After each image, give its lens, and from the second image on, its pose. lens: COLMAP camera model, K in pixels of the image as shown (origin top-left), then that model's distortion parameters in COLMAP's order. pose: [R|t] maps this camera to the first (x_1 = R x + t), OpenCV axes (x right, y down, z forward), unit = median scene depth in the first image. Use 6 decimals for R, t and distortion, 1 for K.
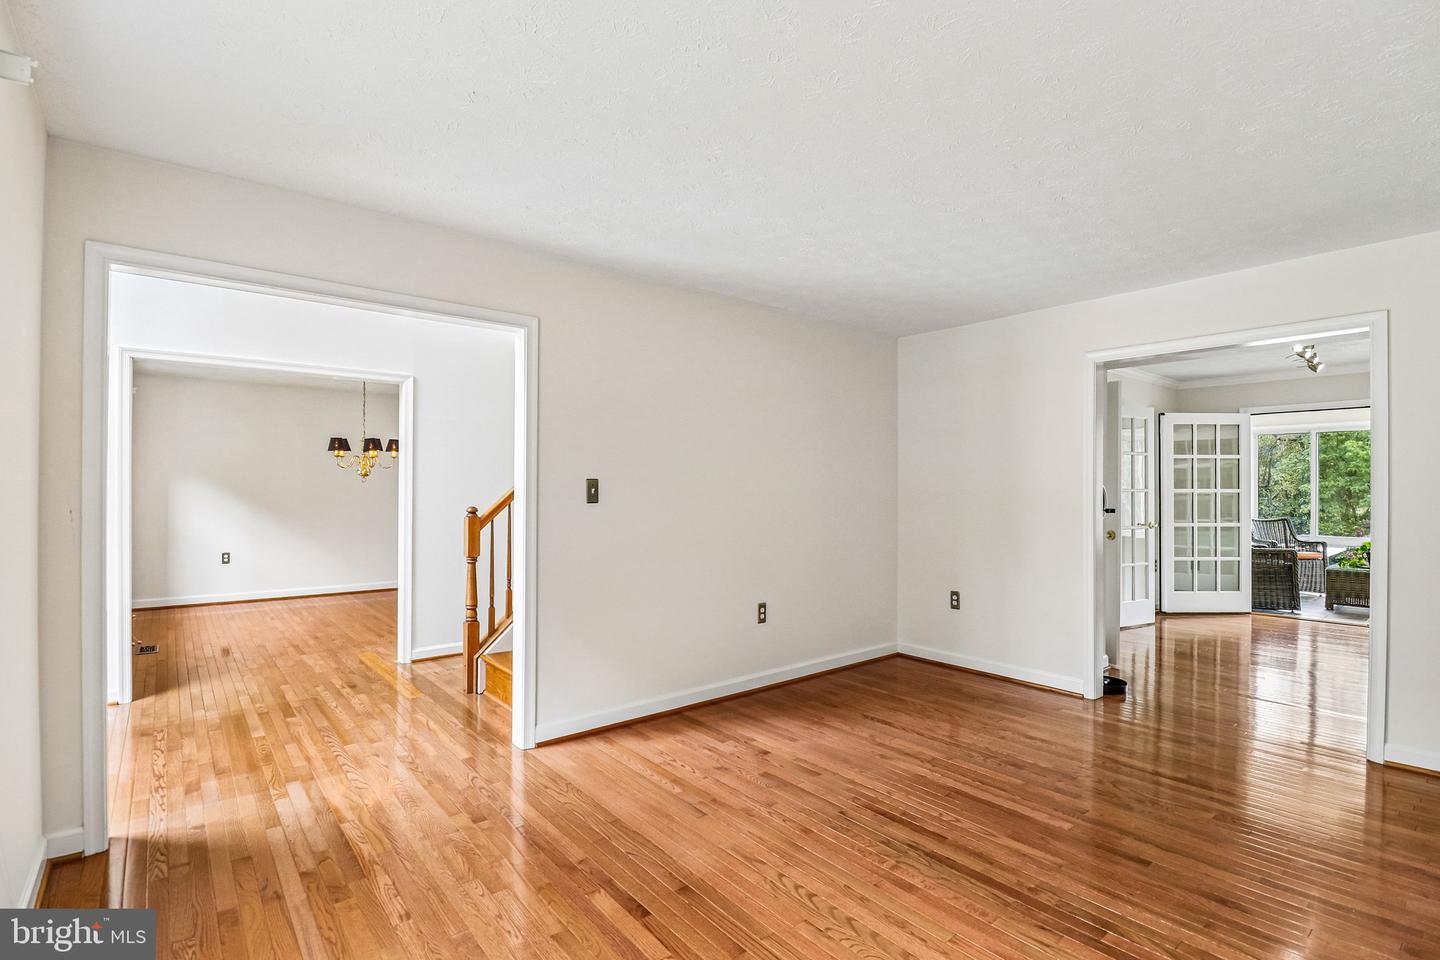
lens RADIAL K [[672.2, 0, 710.1], [0, 672.2, 484.9], [0, 0, 1]] dist [-0.007225, -0.003805]
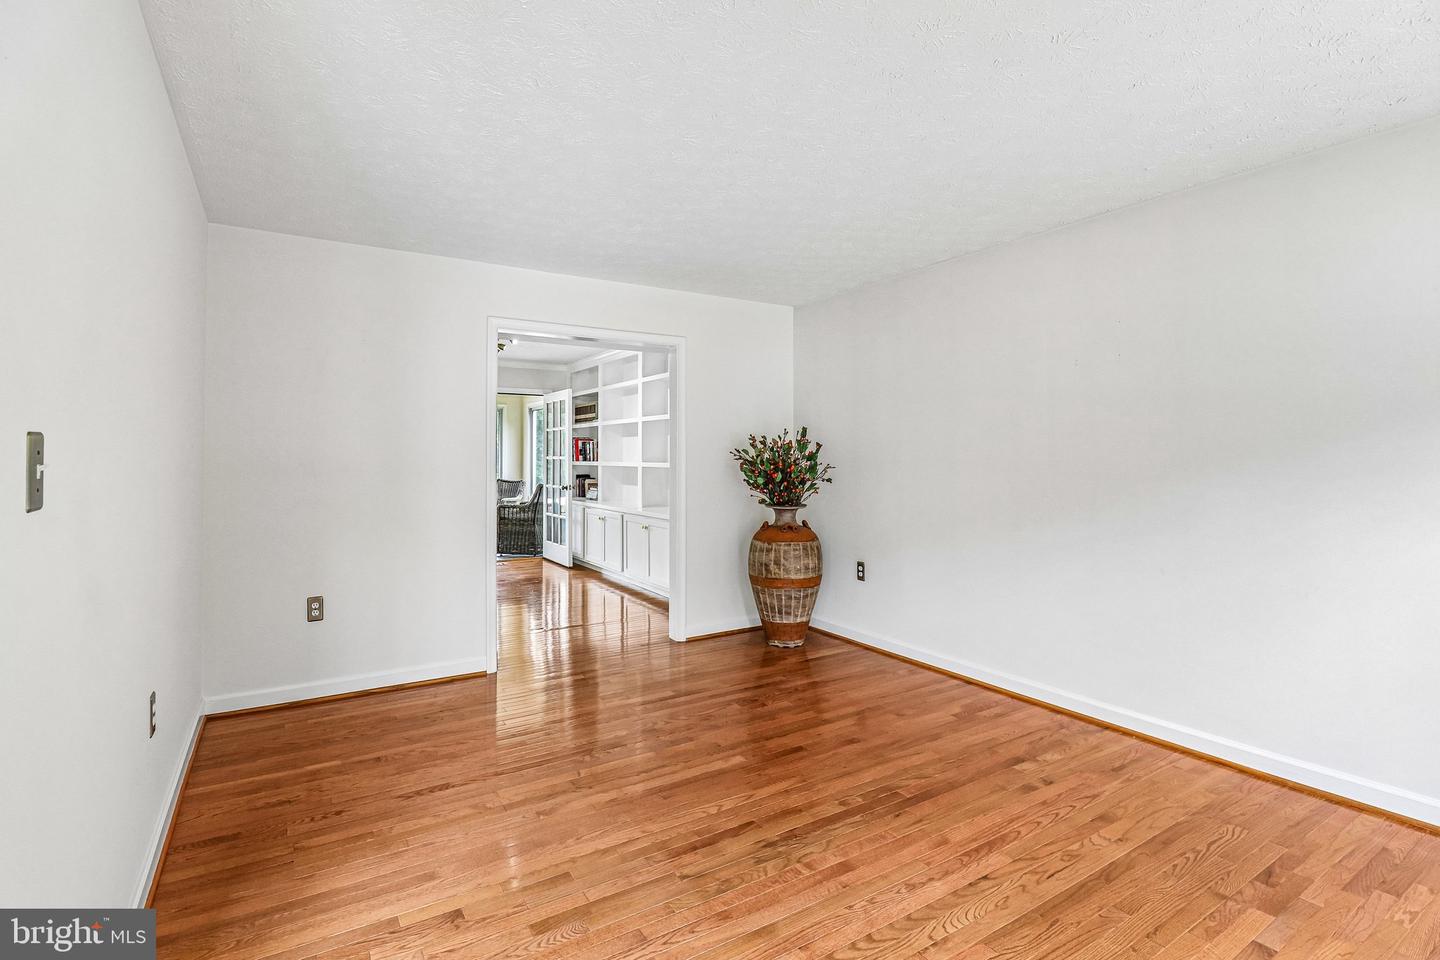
lens RADIAL K [[672.2, 0, 711.0], [0, 672.2, 474.7], [0, 0, 1]] dist [-0.007225, -0.003805]
pose [[0.123079, -0.029432, 0.991960, -0.479707], [-0.008512, 0.999492, 0.030712, -0.005861], [-0.992360, -0.012224, 0.122766, 0.745411]]
